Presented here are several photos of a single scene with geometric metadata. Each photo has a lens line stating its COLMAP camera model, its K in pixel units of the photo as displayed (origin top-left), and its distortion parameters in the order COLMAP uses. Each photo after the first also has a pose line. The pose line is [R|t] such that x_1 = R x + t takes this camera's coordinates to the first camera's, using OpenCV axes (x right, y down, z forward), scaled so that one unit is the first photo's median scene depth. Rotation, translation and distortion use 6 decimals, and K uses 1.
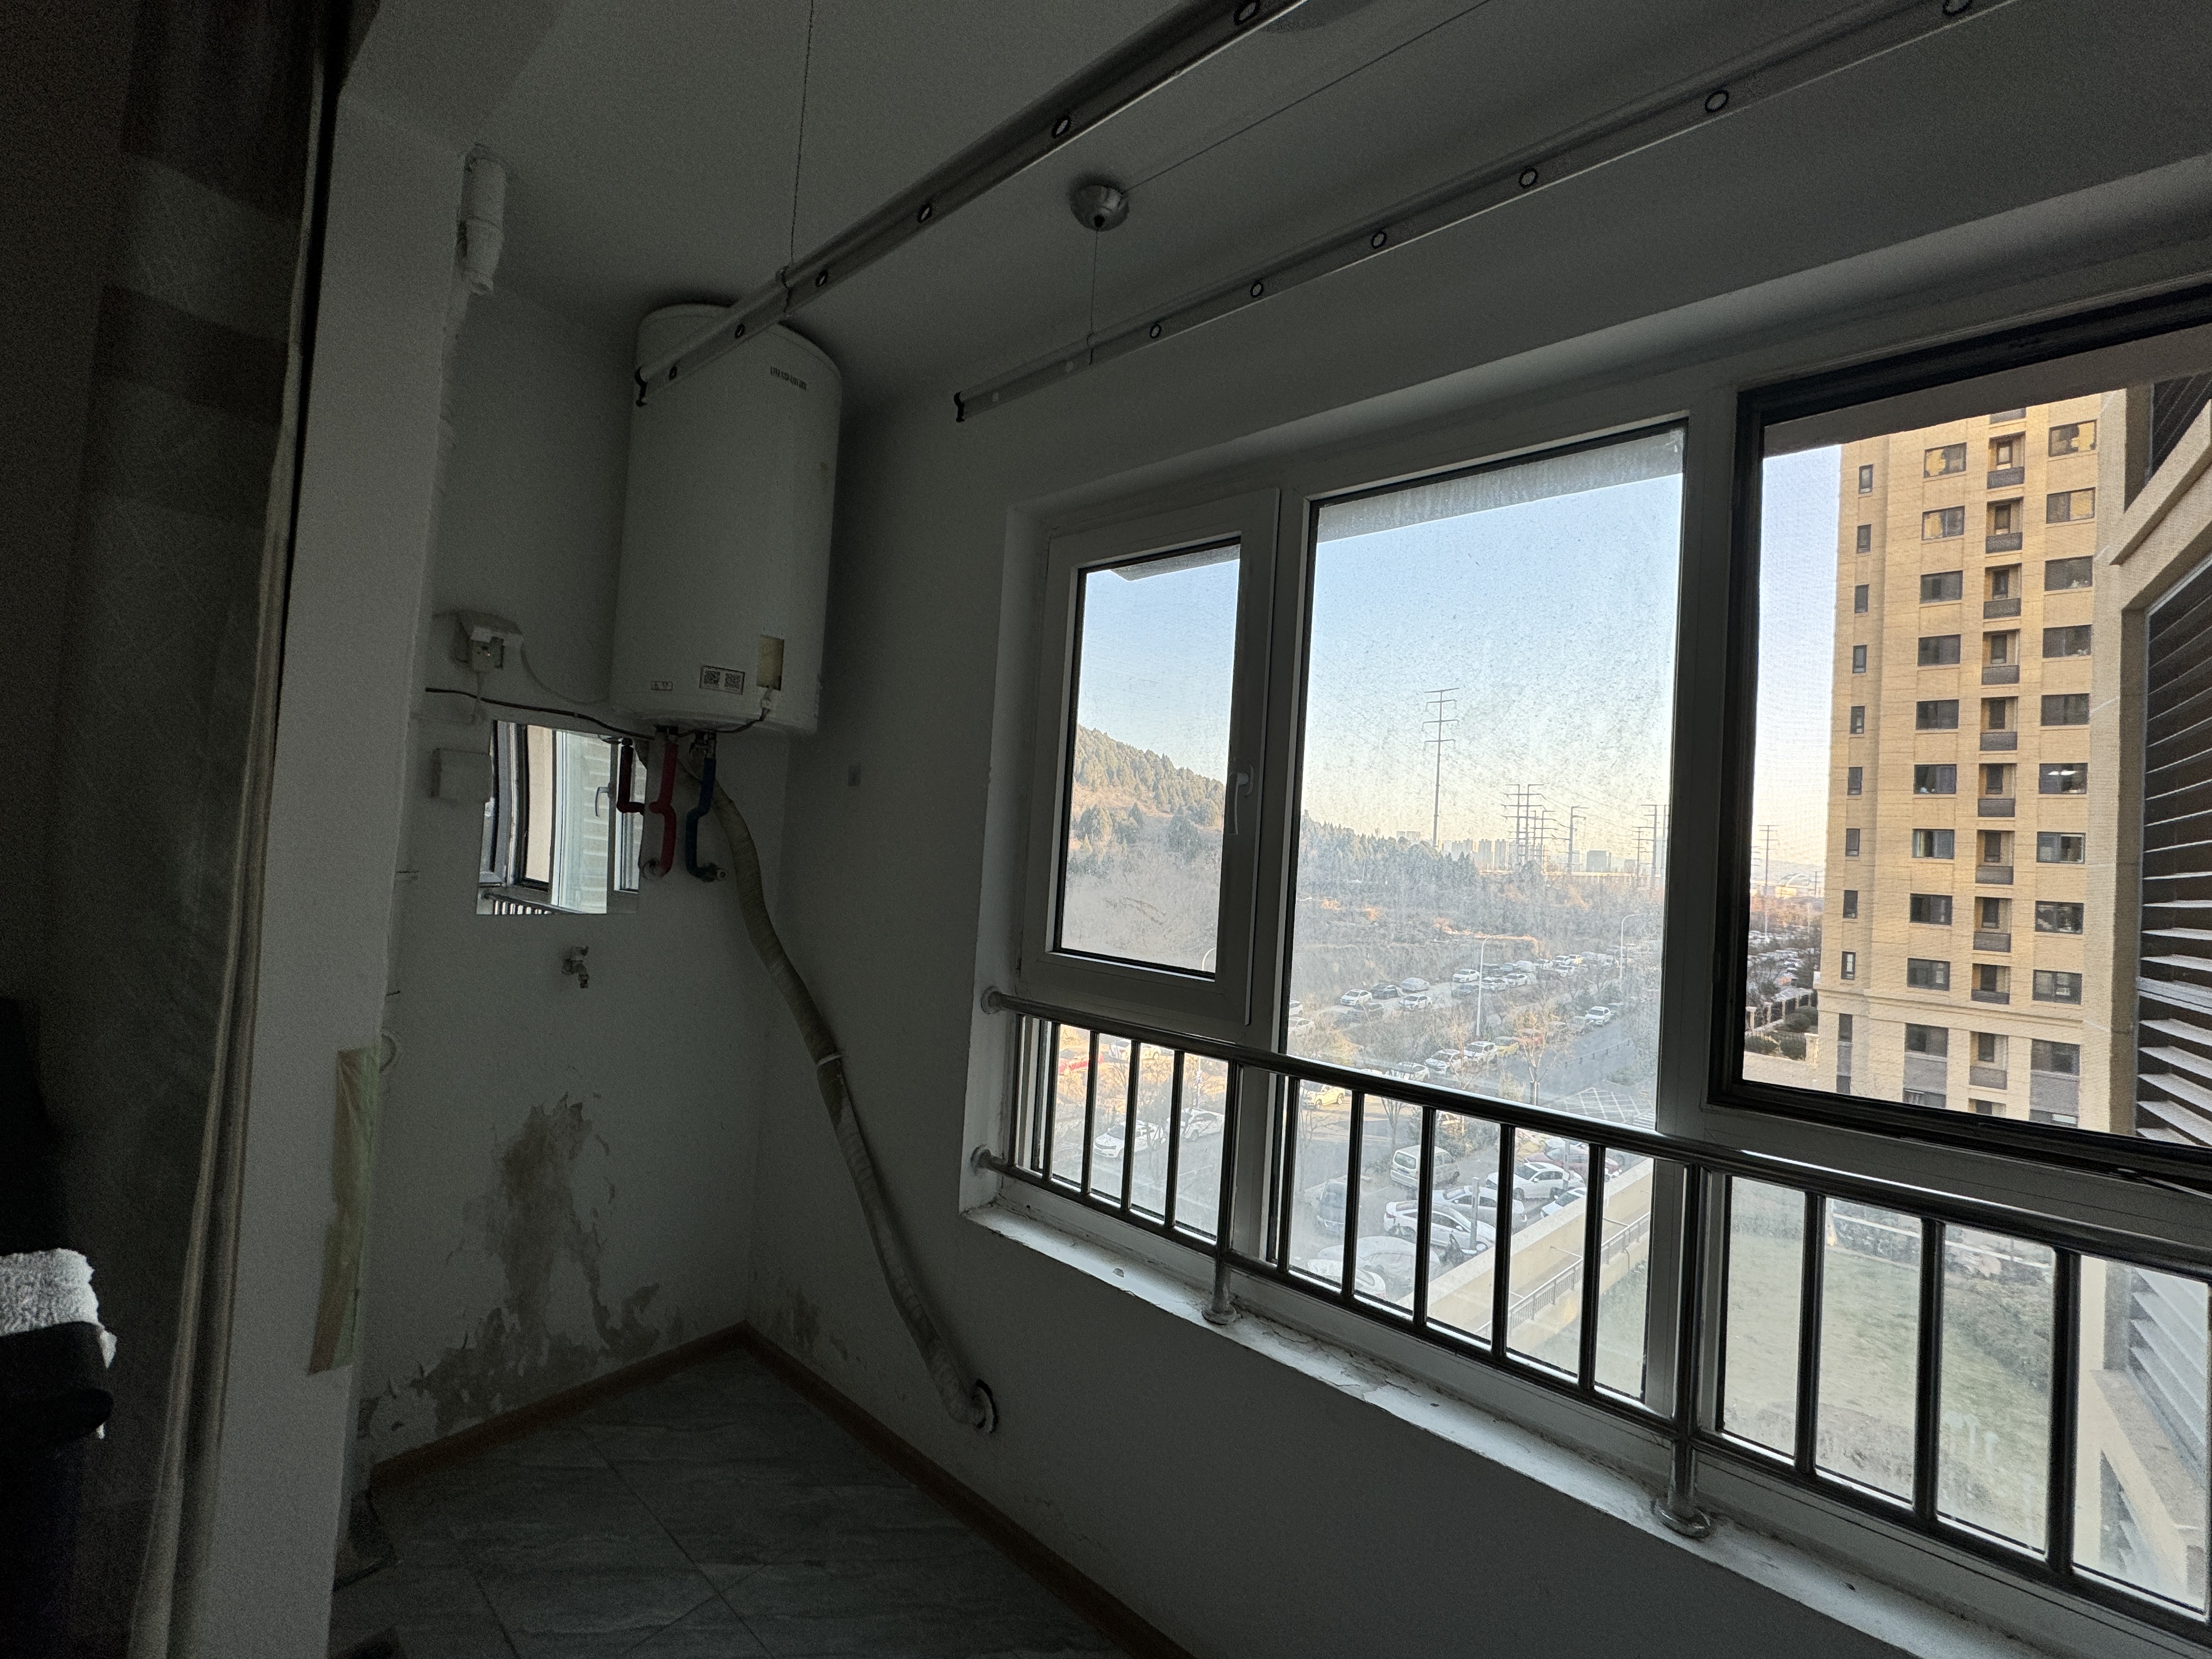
lens RADIAL K [[872.7, 0, 1104.8], [0, 872.7, 830.1], [0, 0, 1]] dist [-0.001231, 0.000512]
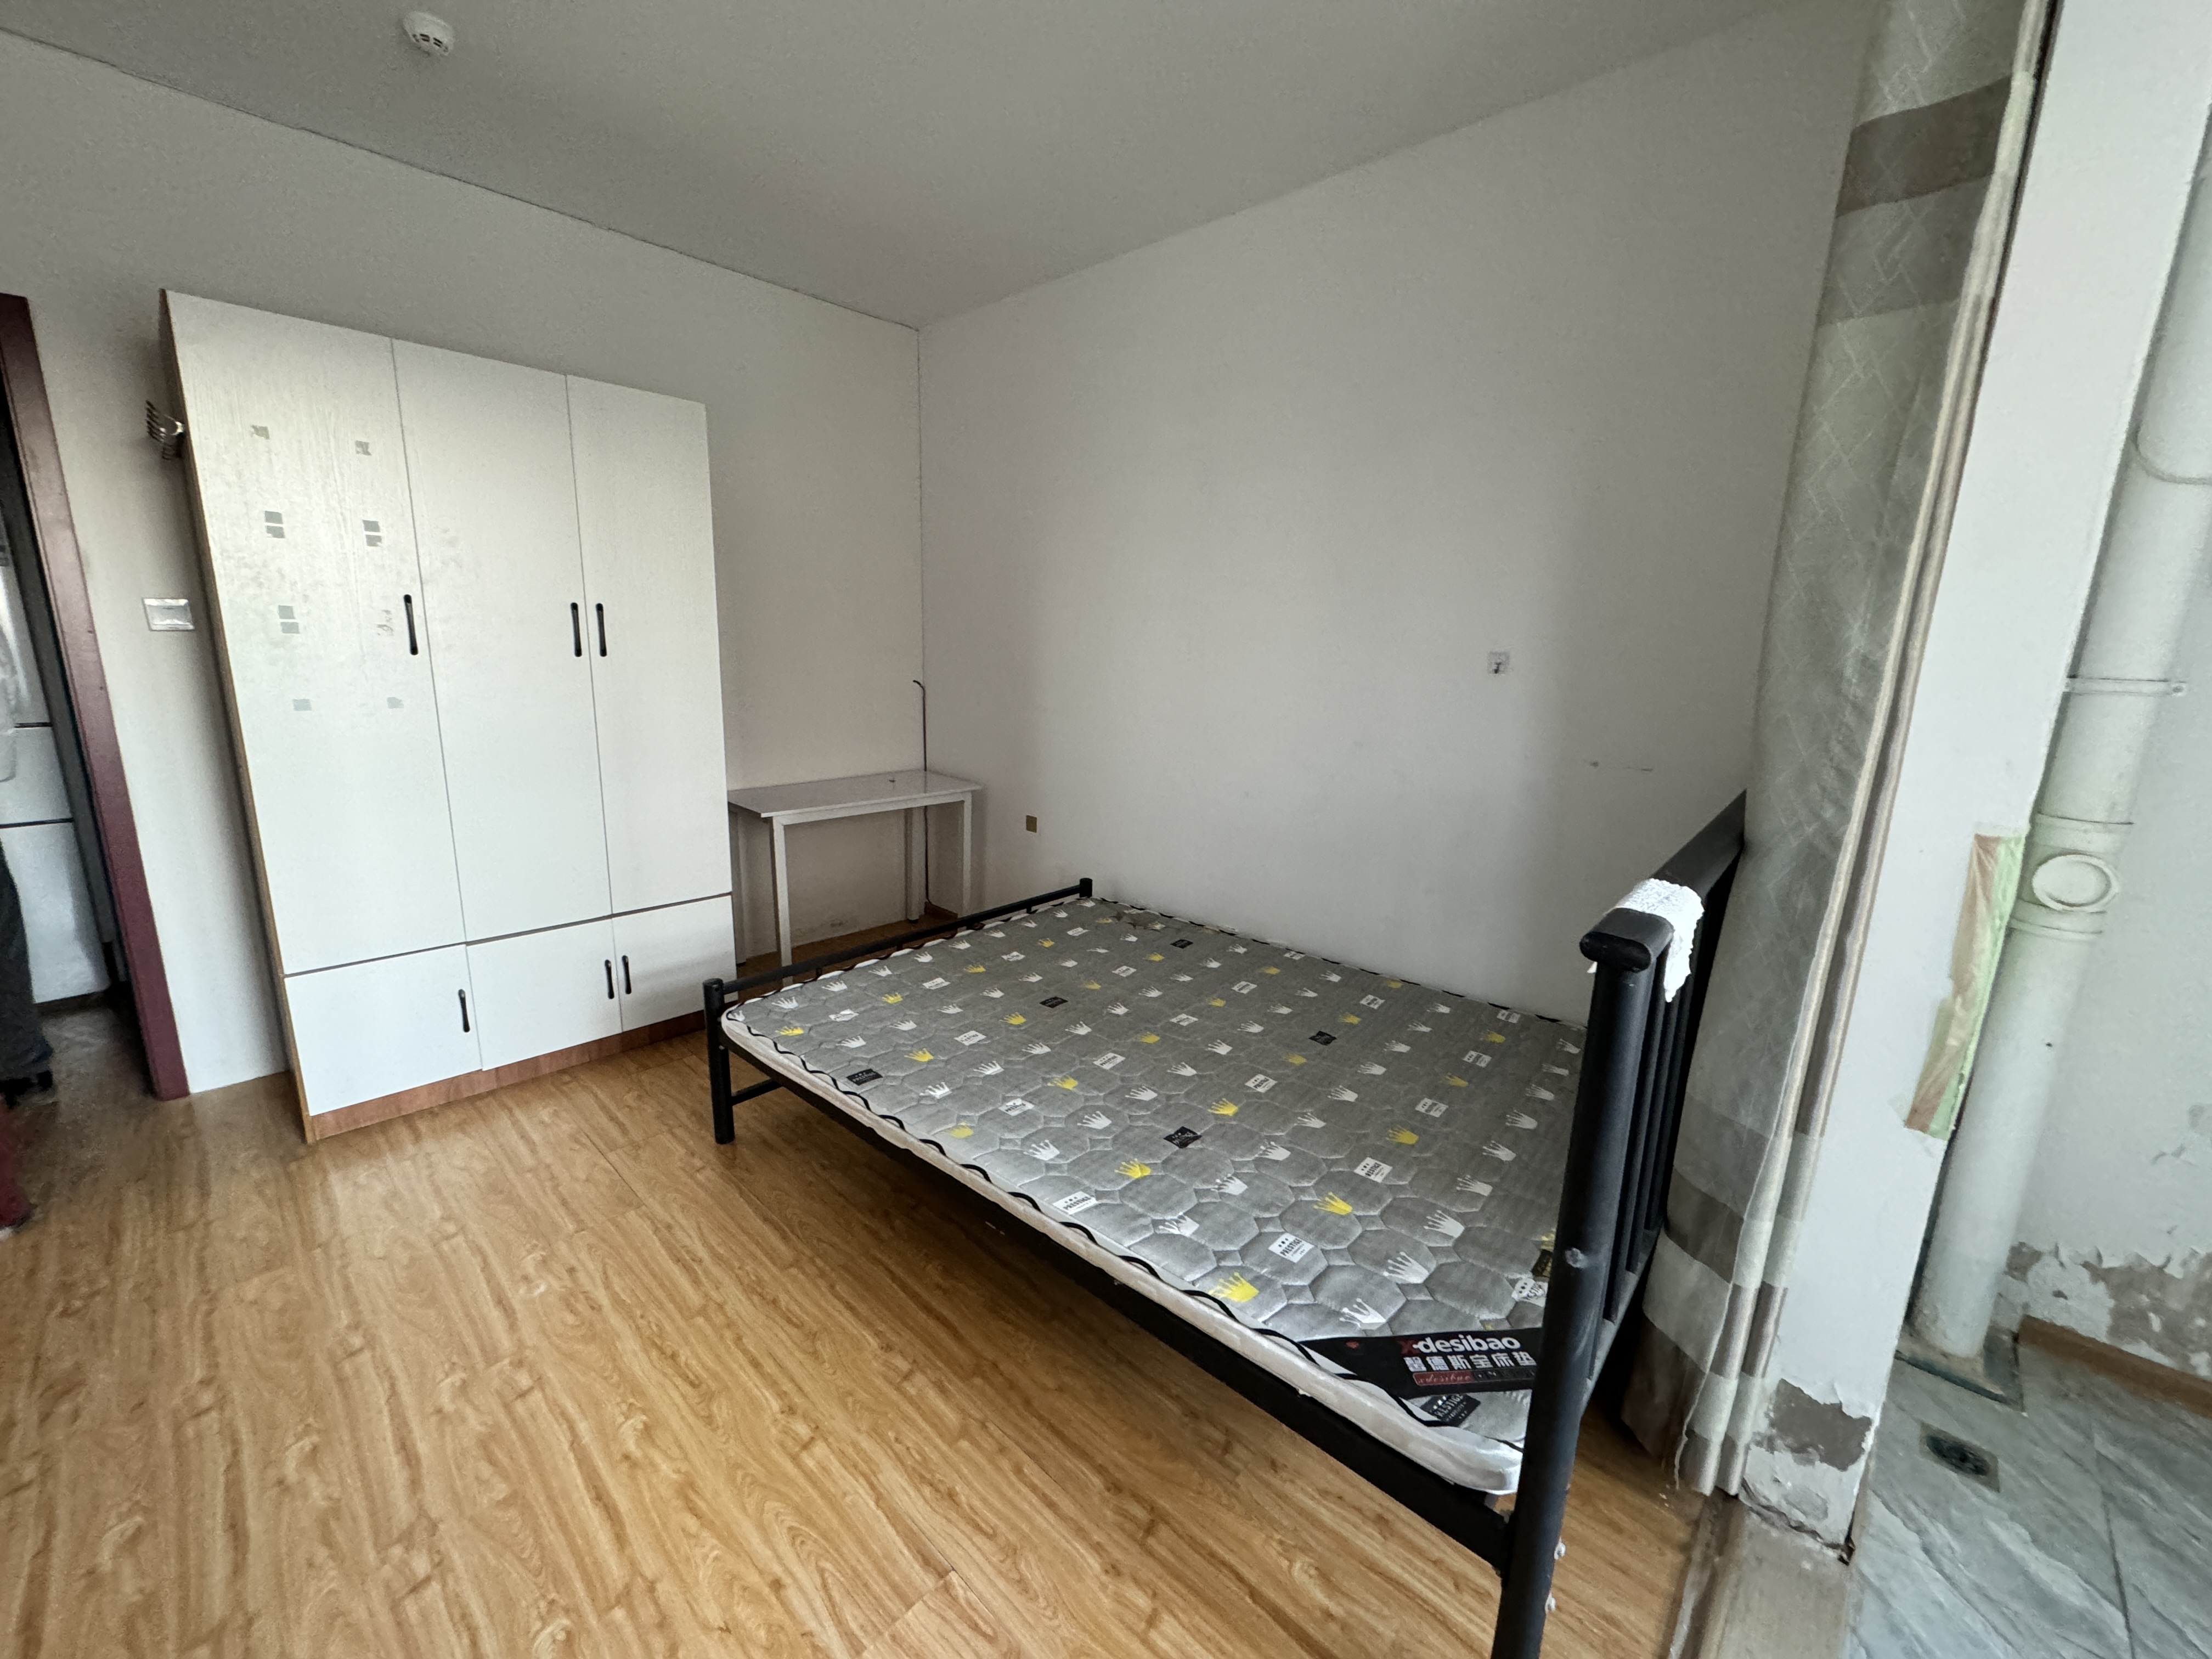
lens RADIAL K [[872.7, 0, 1104.8], [0, 872.7, 830.1], [0, 0, 1]] dist [-0.001231, 0.000512]
pose [[-0.070102, 0.143001, -0.987237, 0.111903], [-0.000285, 0.989669, 0.143374, 0.071878], [0.997540, 0.010332, -0.069337, 0.057119]]
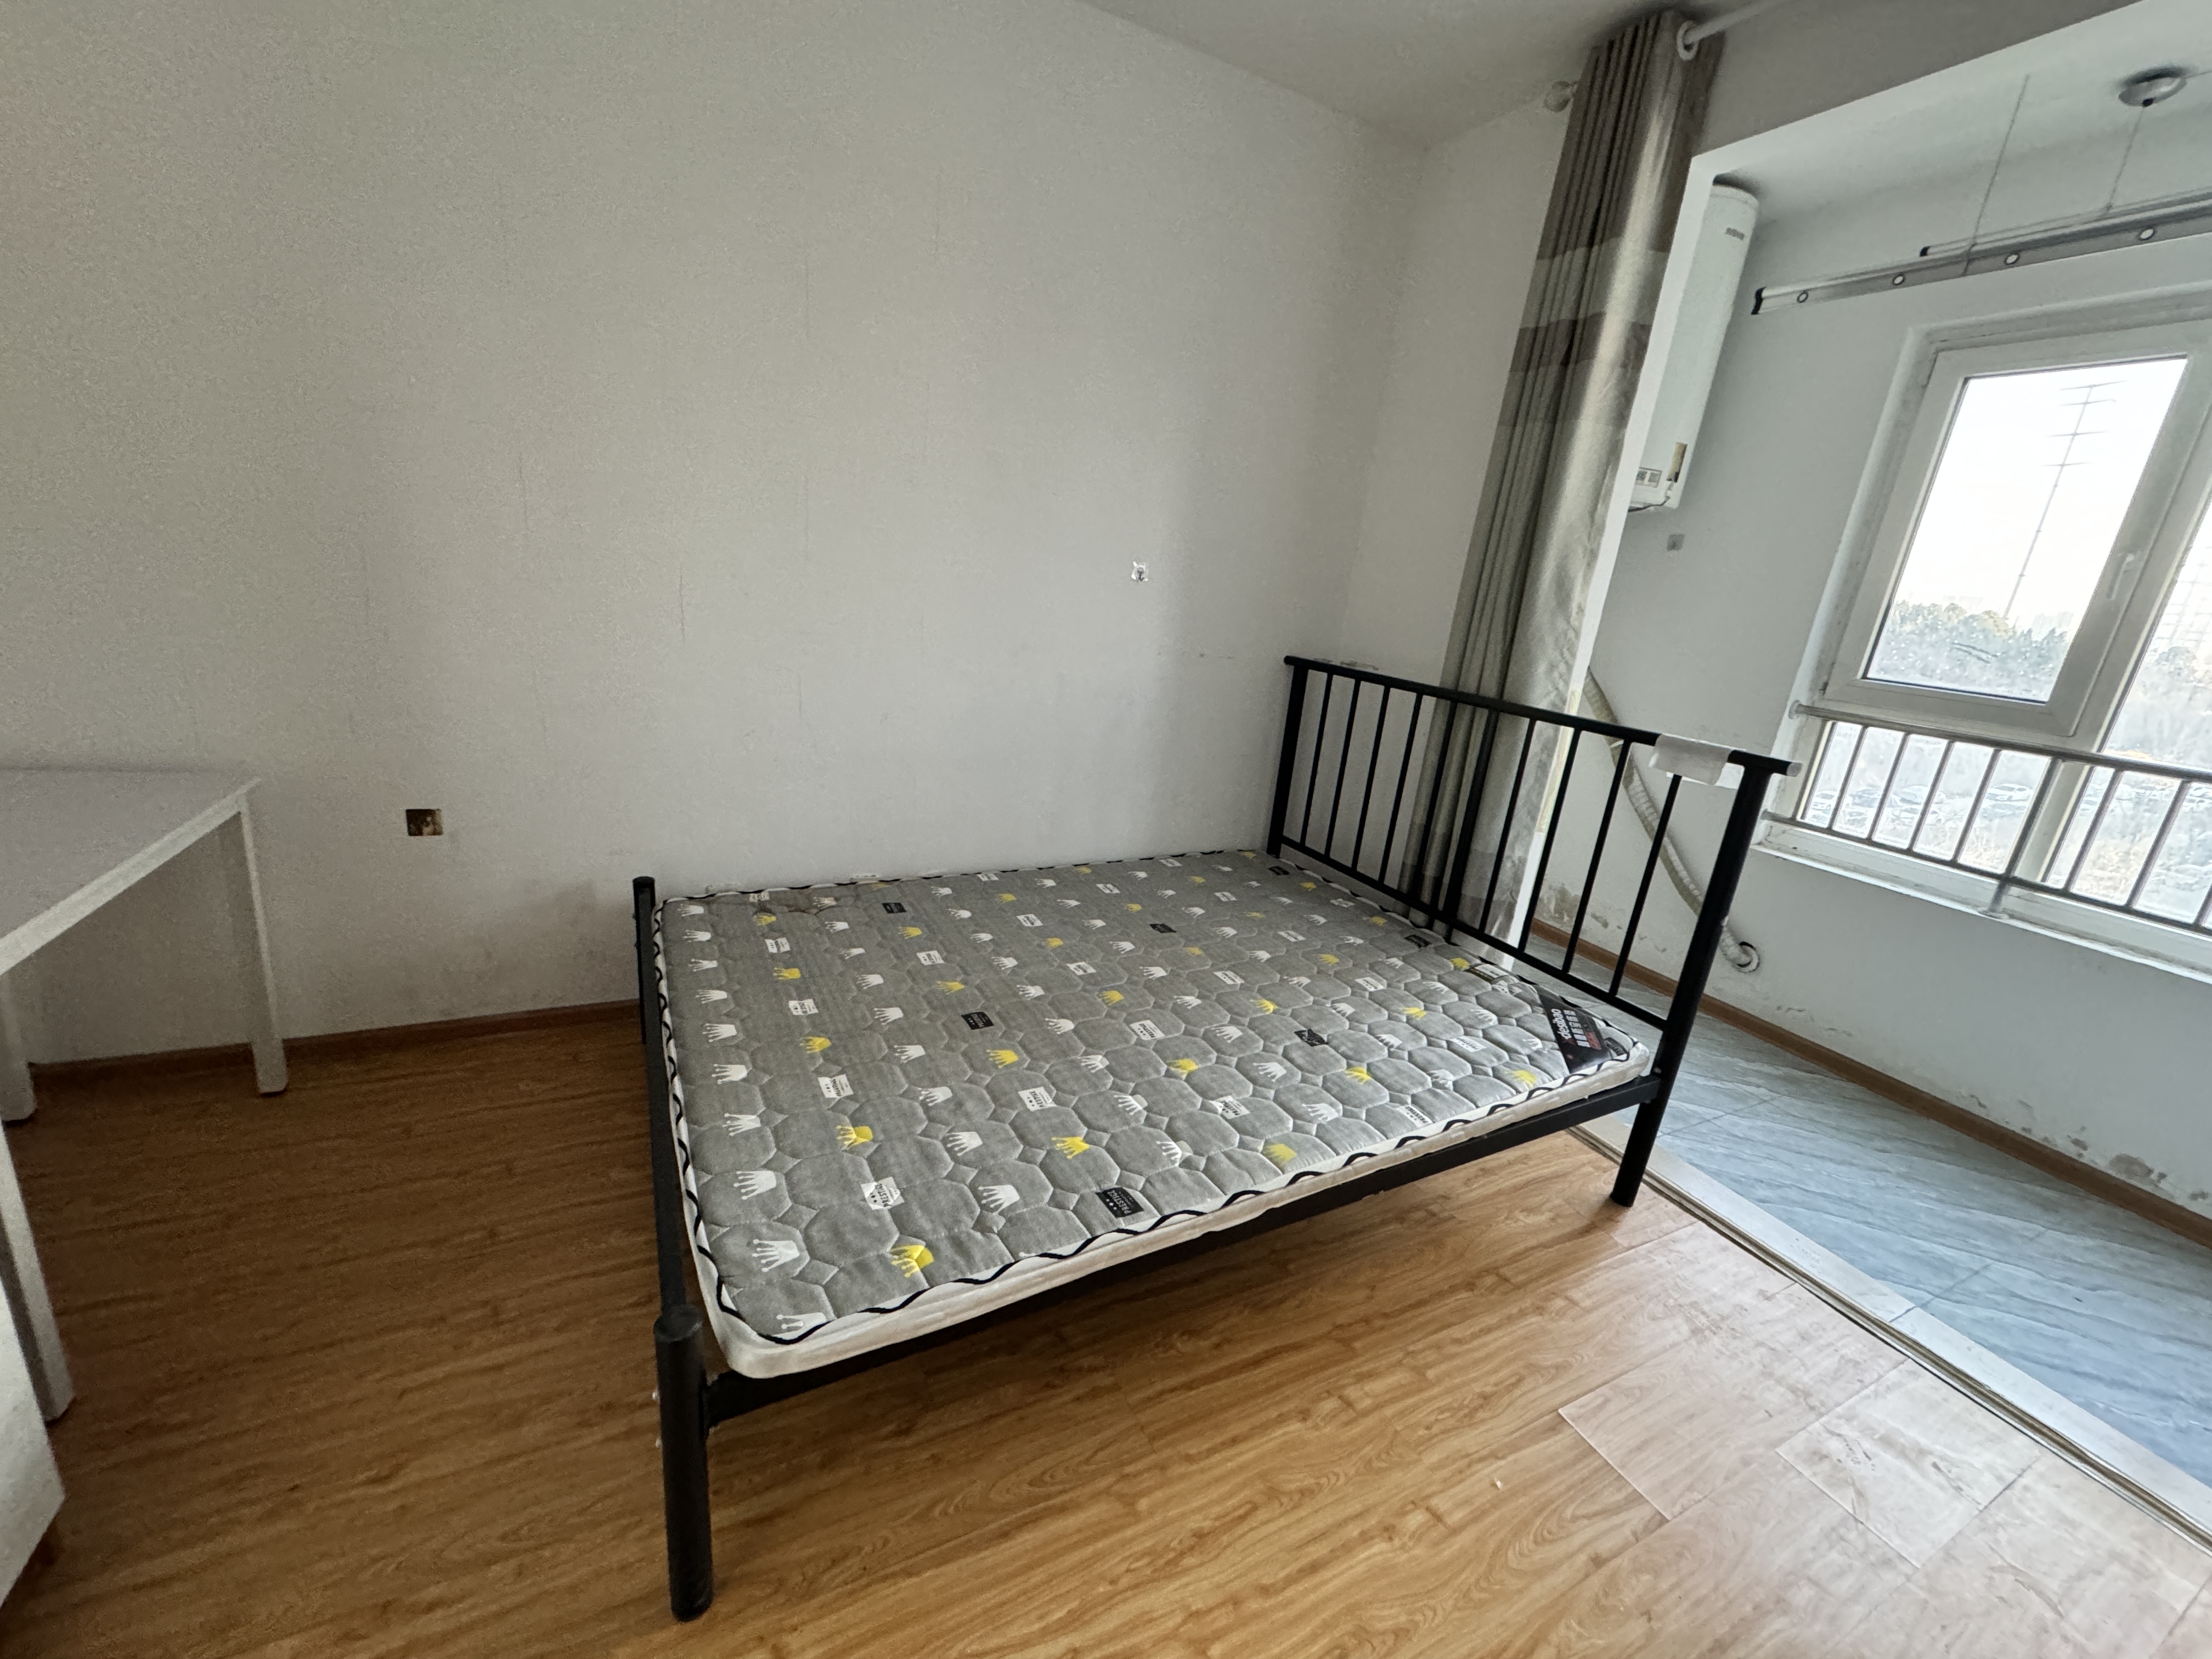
lens RADIAL K [[872.7, 0, 1104.8], [0, 872.7, 830.1], [0, 0, 1]] dist [-0.001231, 0.000512]
pose [[0.910777, 0.144446, -0.386808, -0.685470], [-0.029602, 0.957244, 0.287765, 0.004238], [0.411836, -0.250639, 0.876112, -0.930547]]
